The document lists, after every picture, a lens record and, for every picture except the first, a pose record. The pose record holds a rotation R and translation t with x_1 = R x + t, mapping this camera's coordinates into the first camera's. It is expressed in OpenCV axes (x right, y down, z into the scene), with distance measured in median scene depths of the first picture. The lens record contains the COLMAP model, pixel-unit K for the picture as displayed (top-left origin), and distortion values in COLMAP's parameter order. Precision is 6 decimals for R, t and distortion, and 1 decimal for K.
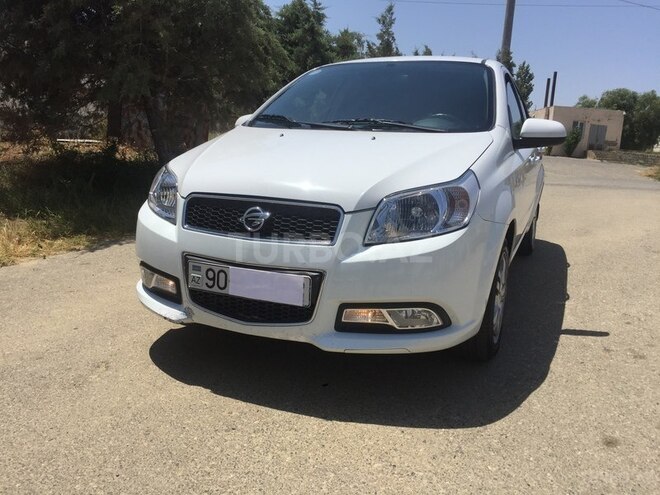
lens RADIAL K [[559.5, 0, 333.9], [0, 559.5, 245.6], [0, 0, 1]] dist [0.066985, -0.080429]
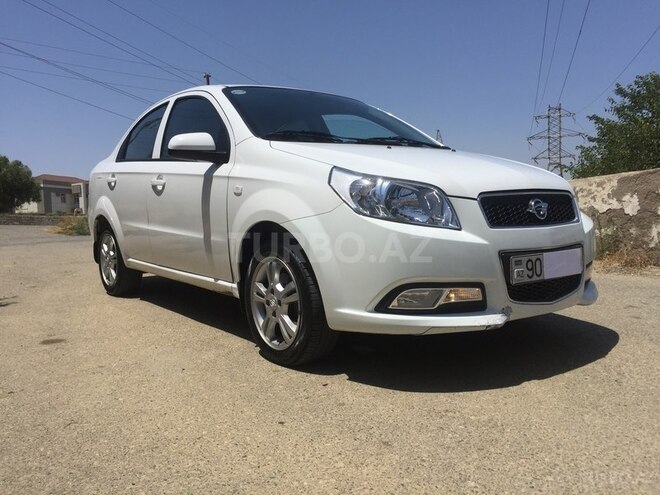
lens RADIAL K [[559.5, 0, 335.7], [0, 559.5, 248.0], [0, 0, 1]] dist [0.066985, -0.080429]
pose [[0.496434, -0.116390, 0.860236, -1.309745], [0.208624, 0.977923, 0.011919, -0.068504], [-0.842632, 0.173549, 0.509756, 0.768618]]
